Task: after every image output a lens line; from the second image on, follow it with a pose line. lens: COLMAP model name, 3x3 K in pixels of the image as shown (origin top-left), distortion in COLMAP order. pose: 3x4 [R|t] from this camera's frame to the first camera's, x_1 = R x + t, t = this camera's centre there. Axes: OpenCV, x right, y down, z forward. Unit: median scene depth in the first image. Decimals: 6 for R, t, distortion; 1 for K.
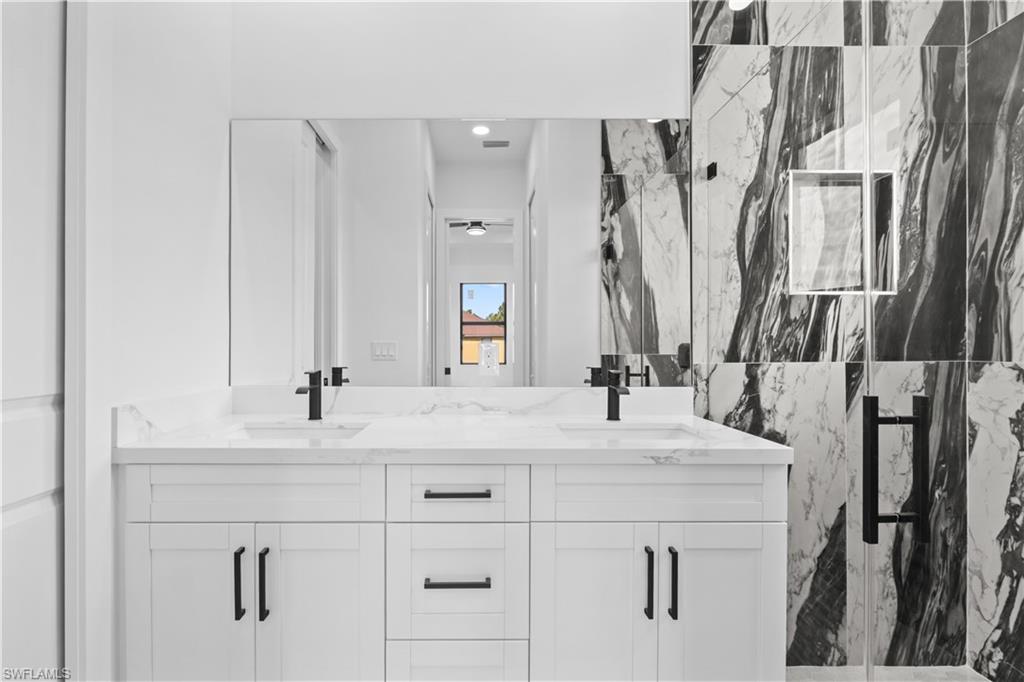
lens RADIAL K [[516.7, 0, 505.7], [0, 516.7, 345.1], [0, 0, 1]] dist [-0.005131, -0.000183]
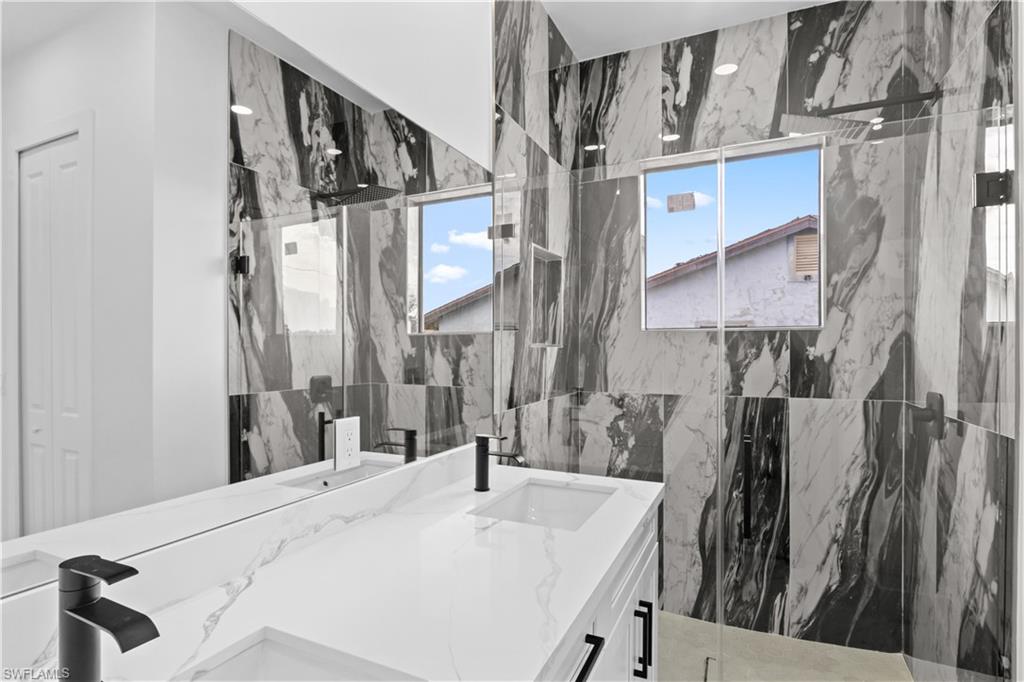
lens RADIAL K [[496.1, 0, 489.3], [0, 496.1, 348.2], [0, 0, 1]] dist [-0.005024, -0.000366]
pose [[0.461848, 0.000081, 0.886959, -0.293814], [-0.002967, 0.999995, 0.001454, -0.054945], [-0.886954, -0.003303, 0.461845, 0.315926]]
